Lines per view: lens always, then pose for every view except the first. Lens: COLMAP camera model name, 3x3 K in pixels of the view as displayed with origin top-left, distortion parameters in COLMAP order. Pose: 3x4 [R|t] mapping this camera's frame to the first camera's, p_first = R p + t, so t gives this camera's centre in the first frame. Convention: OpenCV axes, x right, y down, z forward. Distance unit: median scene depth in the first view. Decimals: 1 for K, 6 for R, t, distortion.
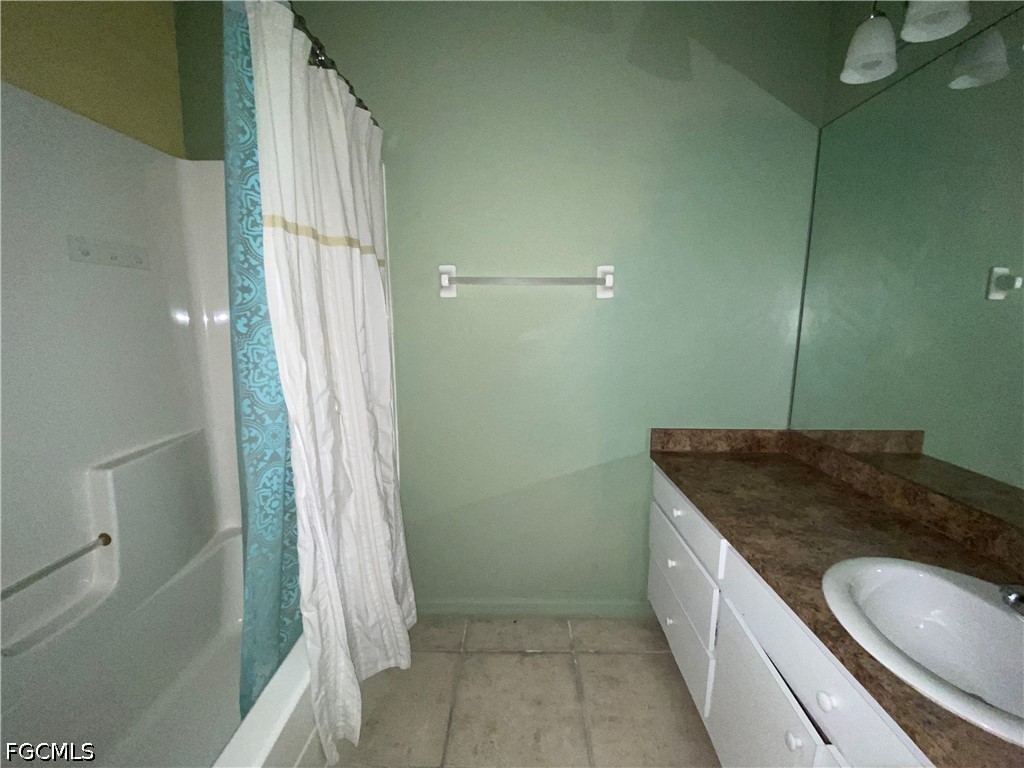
lens RADIAL K [[417.5, 0, 511.3], [0, 417.5, 383.6], [0, 0, 1]] dist [-0.000763, -0.008284]
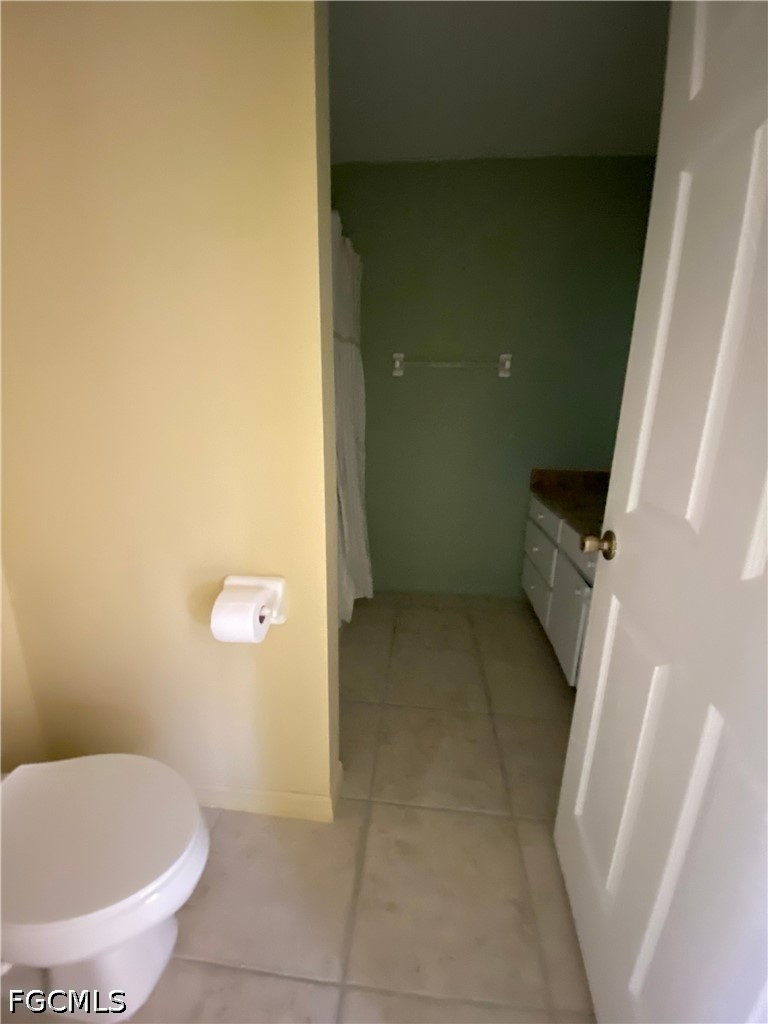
lens RADIAL K [[417.5, 0, 384.4], [0, 417.5, 516.3], [0, 0, 1]] dist [-0.000763, -0.008284]
pose [[0.995472, 0.036500, -0.087768, -0.049682], [-0.026728, 0.993568, 0.110039, 0.140318], [0.091219, -0.107195, 0.990045, -0.581045]]
